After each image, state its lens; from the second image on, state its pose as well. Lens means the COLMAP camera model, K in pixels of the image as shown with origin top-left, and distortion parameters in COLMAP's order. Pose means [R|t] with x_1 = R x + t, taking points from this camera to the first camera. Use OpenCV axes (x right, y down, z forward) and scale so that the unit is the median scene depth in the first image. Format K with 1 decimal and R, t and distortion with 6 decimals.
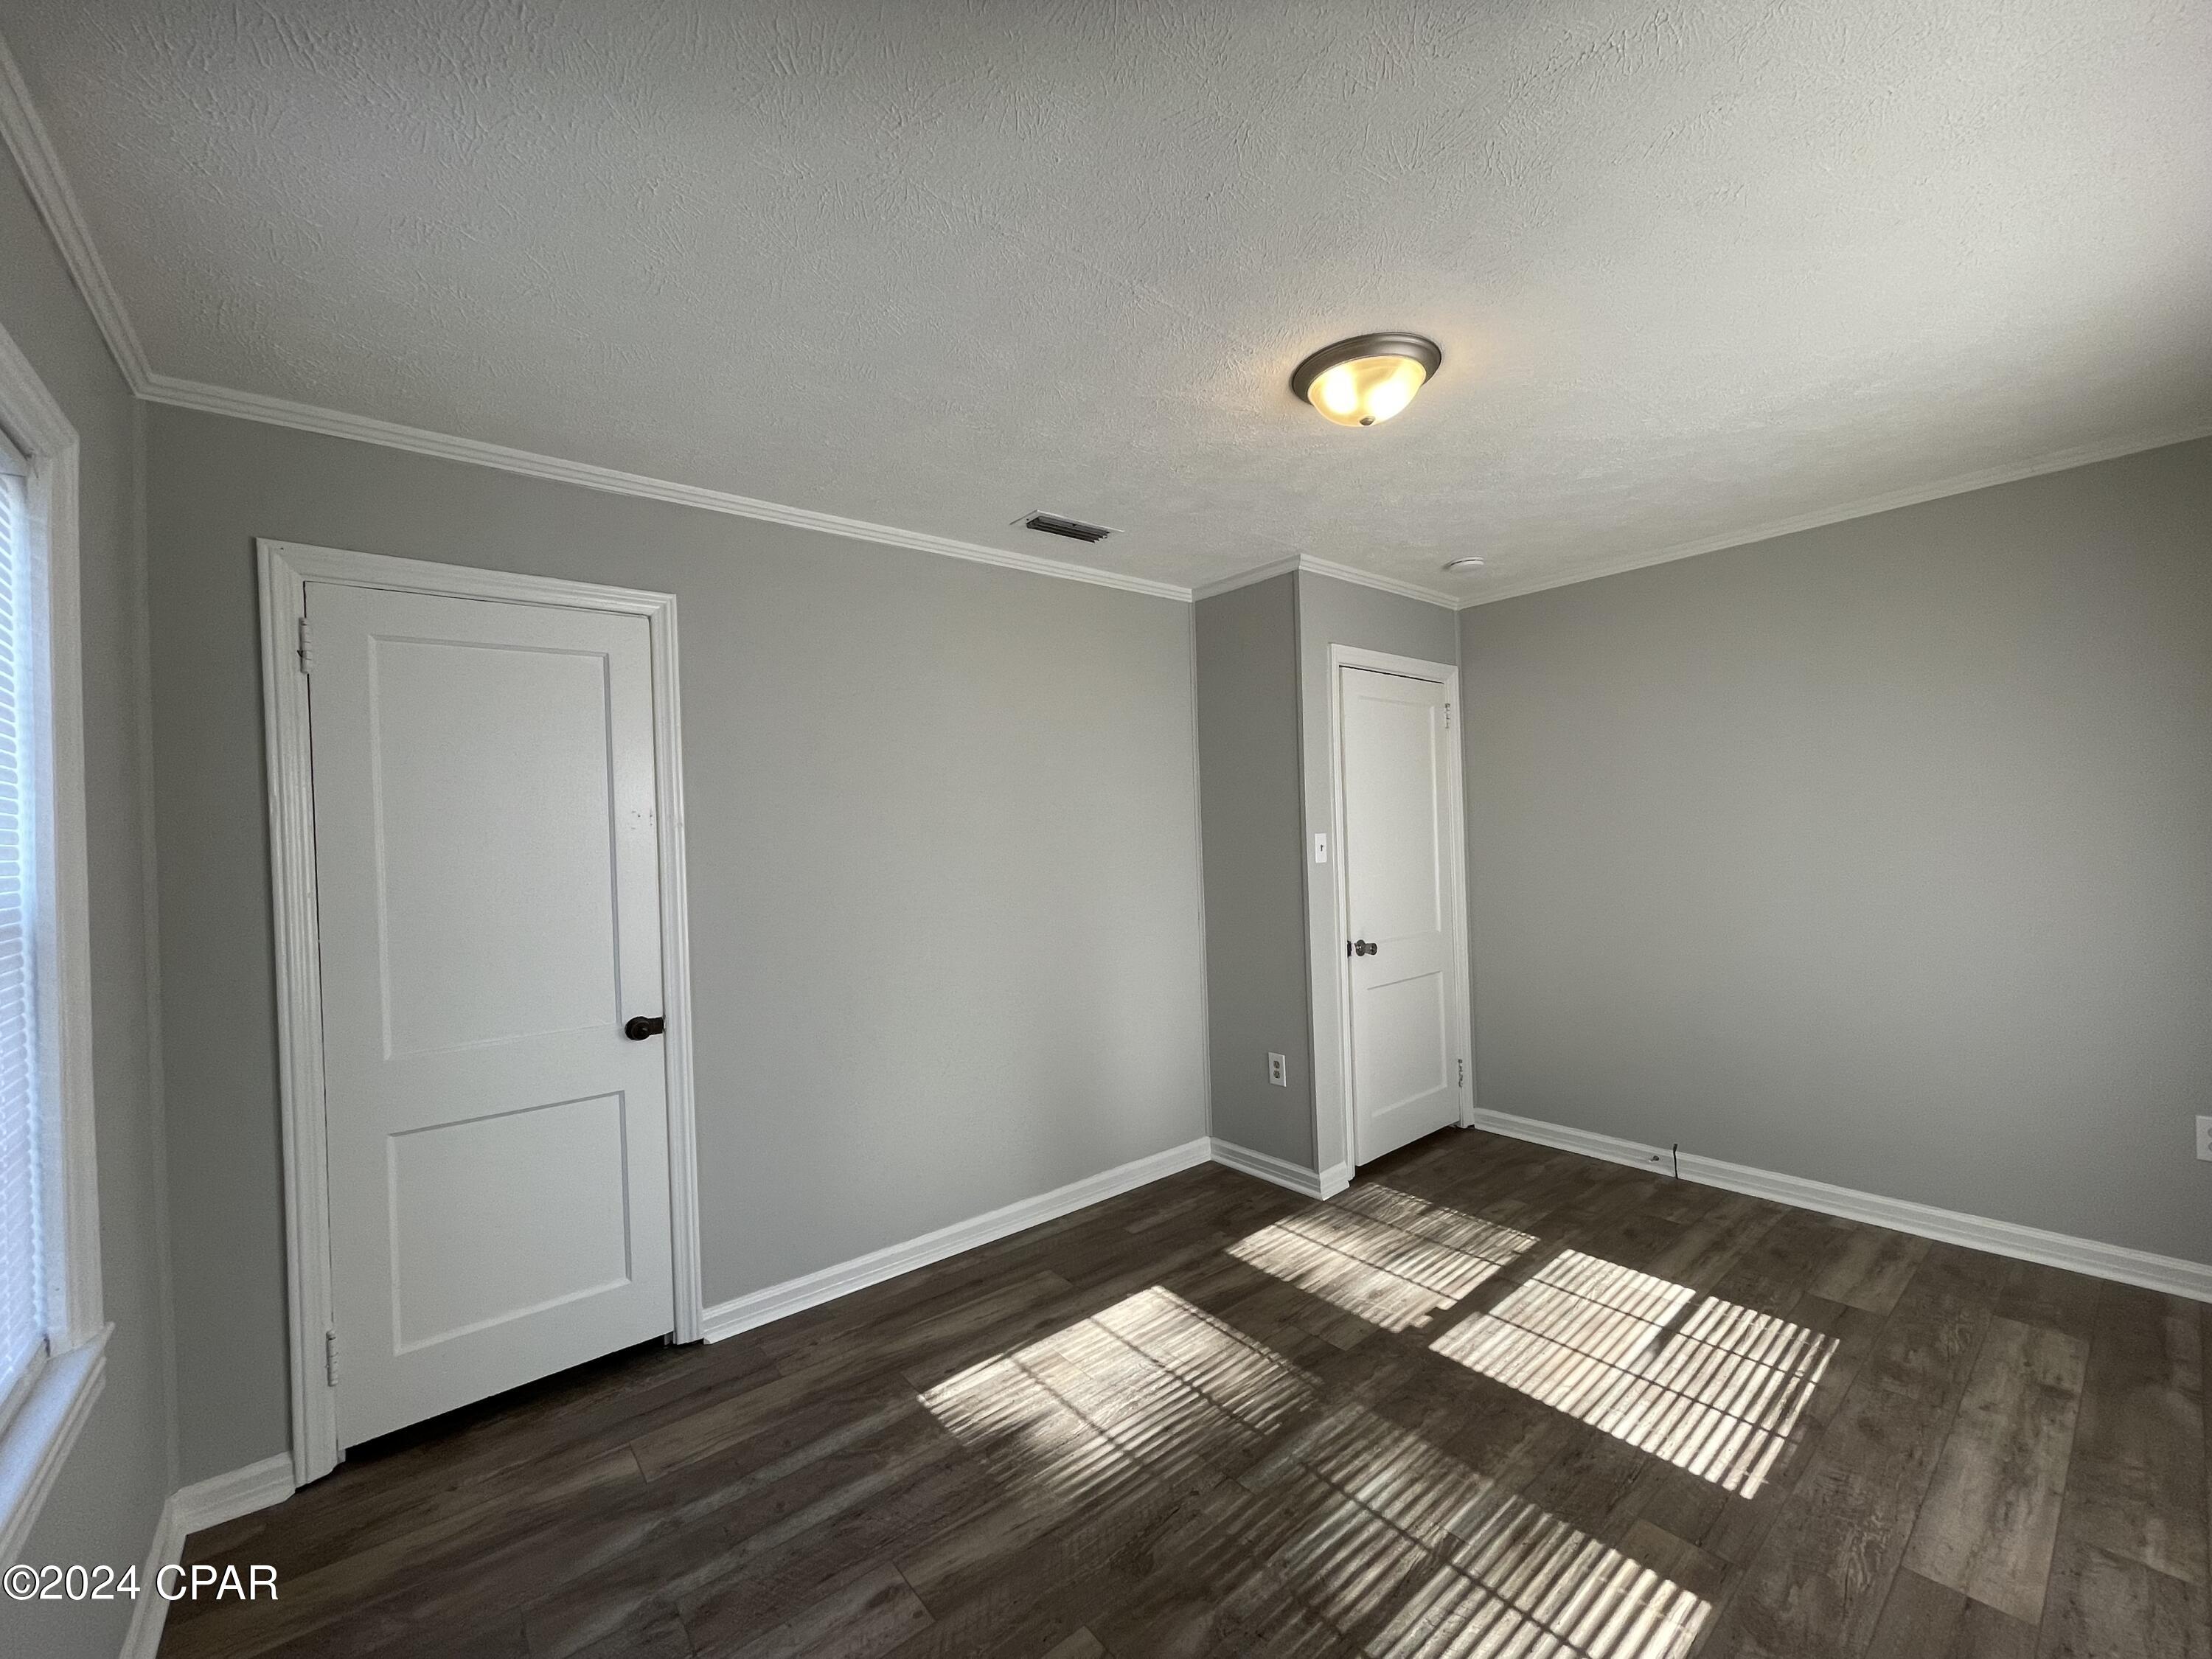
lens RADIAL K [[895.7, 0, 1092.6], [0, 895.7, 827.6], [0, 0, 1]] dist [0.003483, -0.000567]
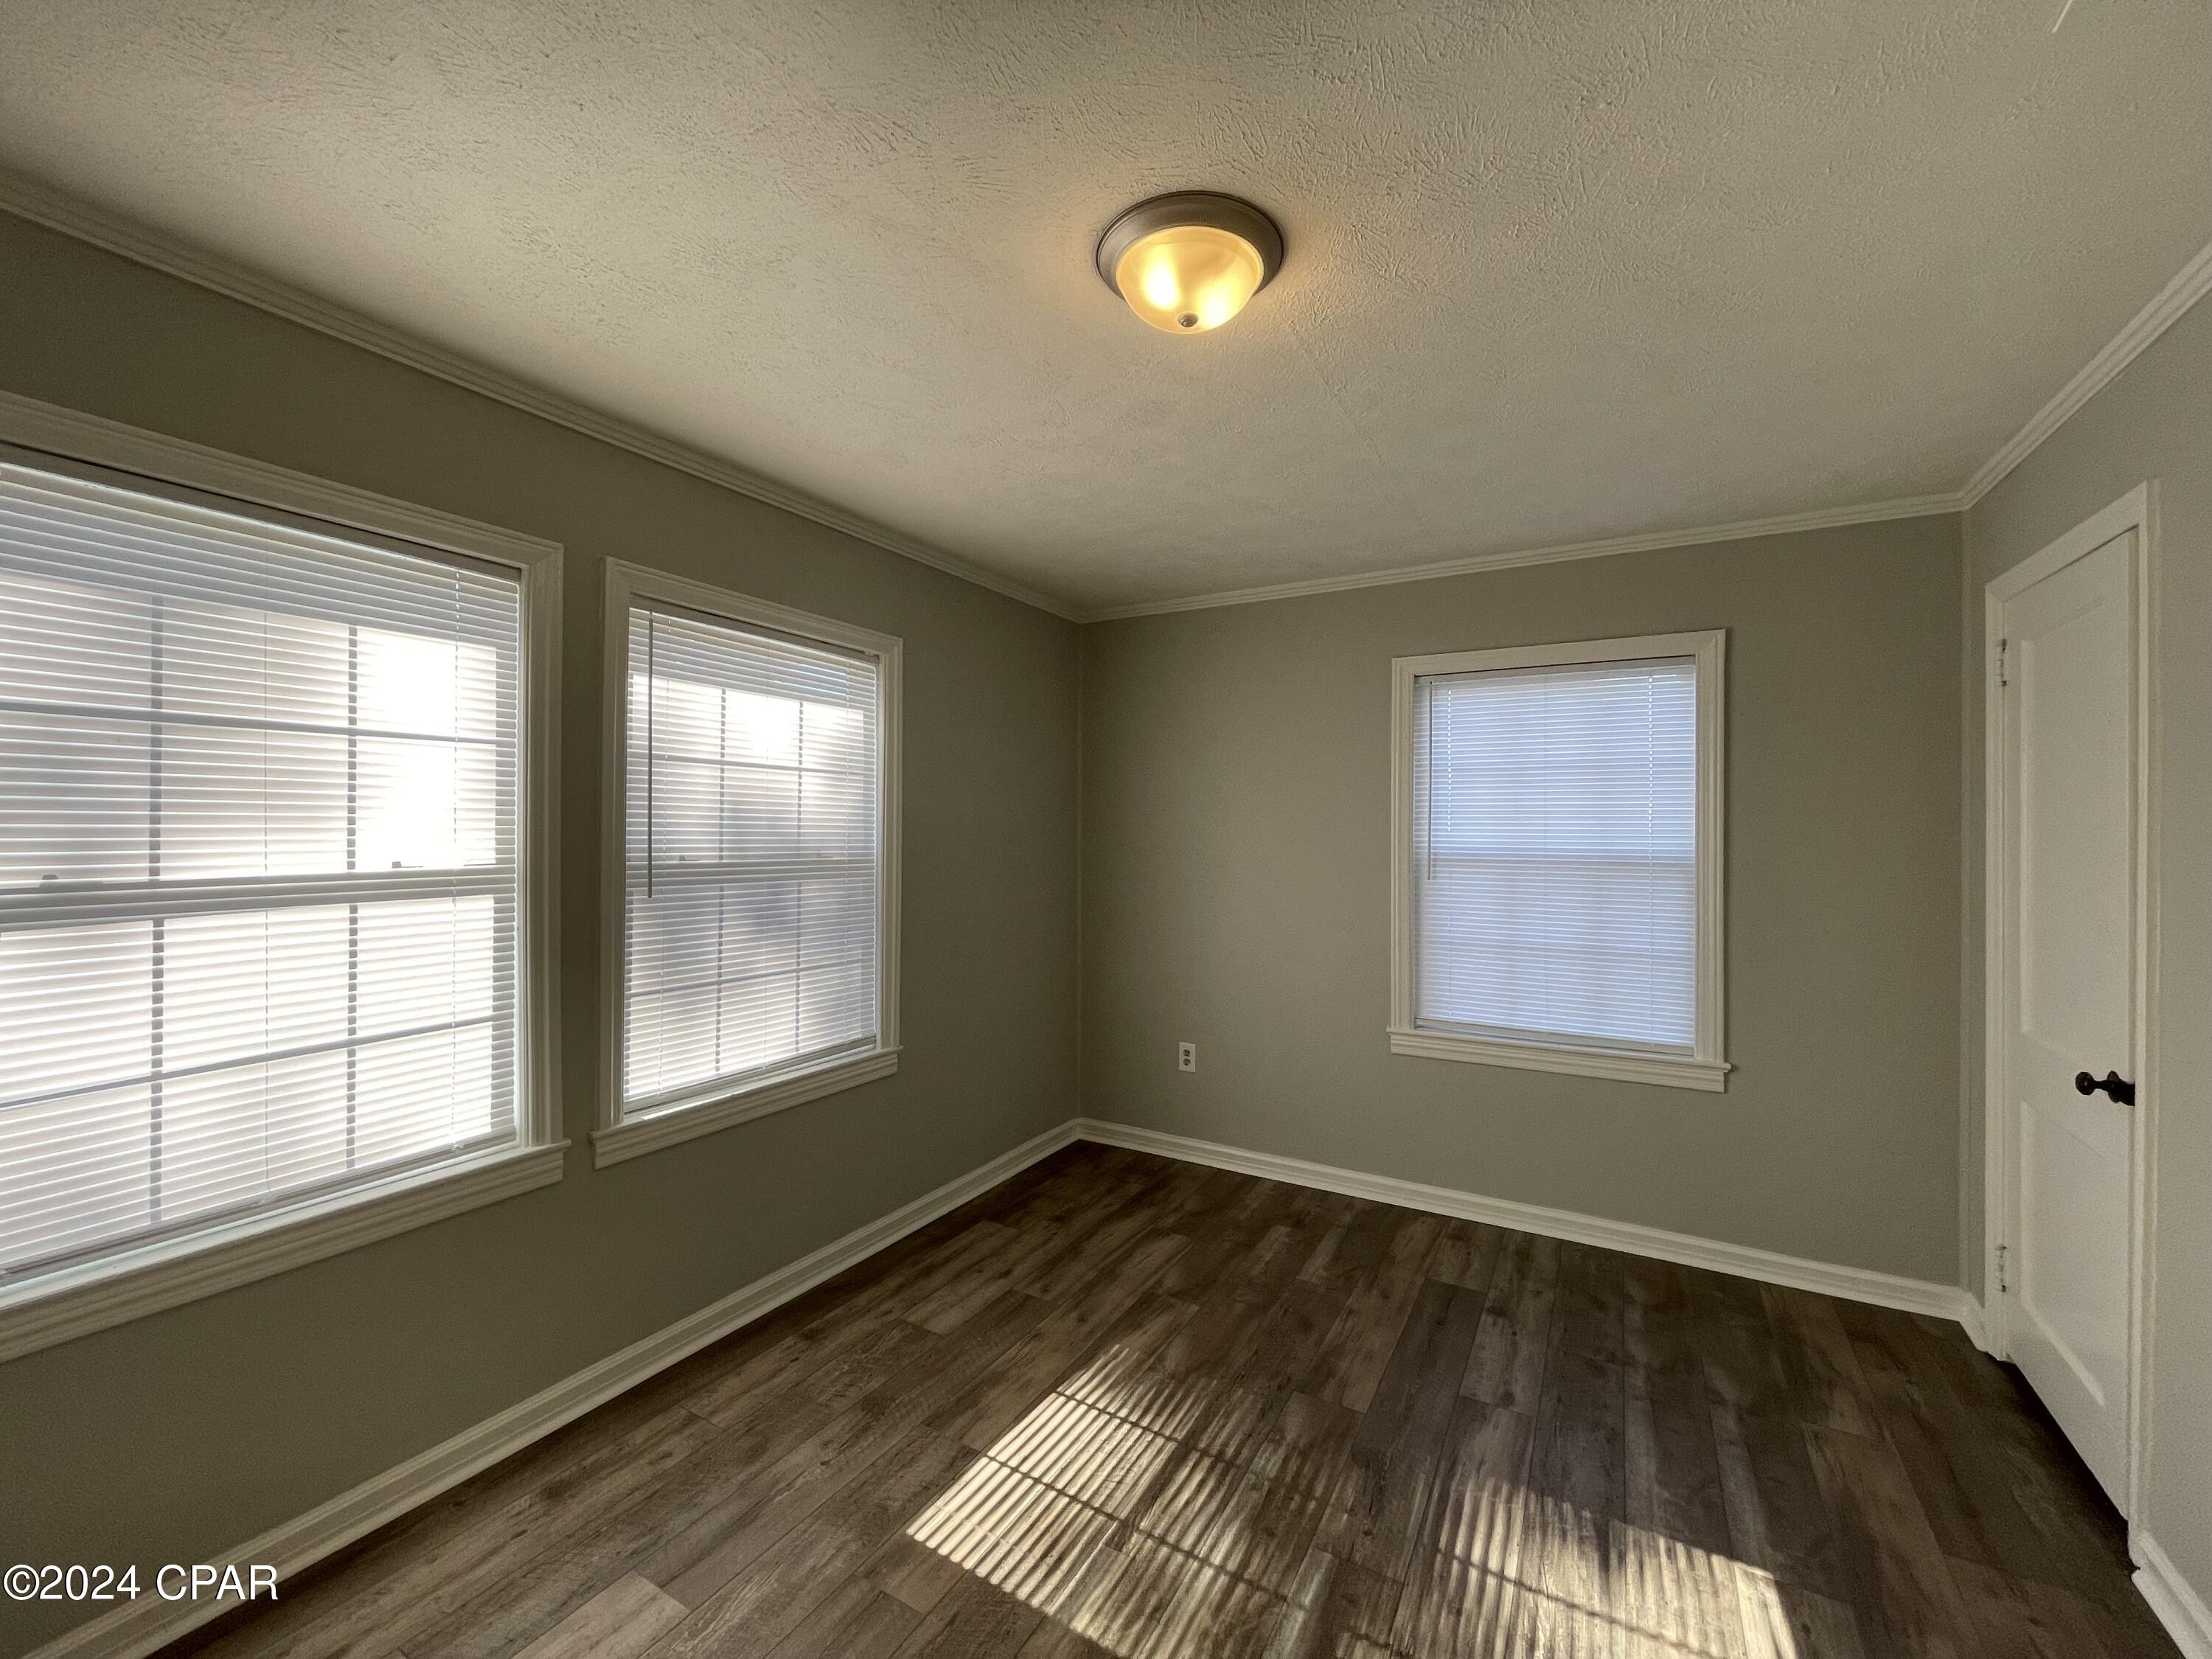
lens RADIAL K [[895.7, 0, 1106.0], [0, 895.7, 834.5], [0, 0, 1]] dist [0.003483, -0.000567]
pose [[-0.931054, 0.029731, -0.363668, 0.751328], [0.025424, 0.999539, 0.016626, -0.027458], [0.363994, 0.006233, -0.931380, 1.917134]]
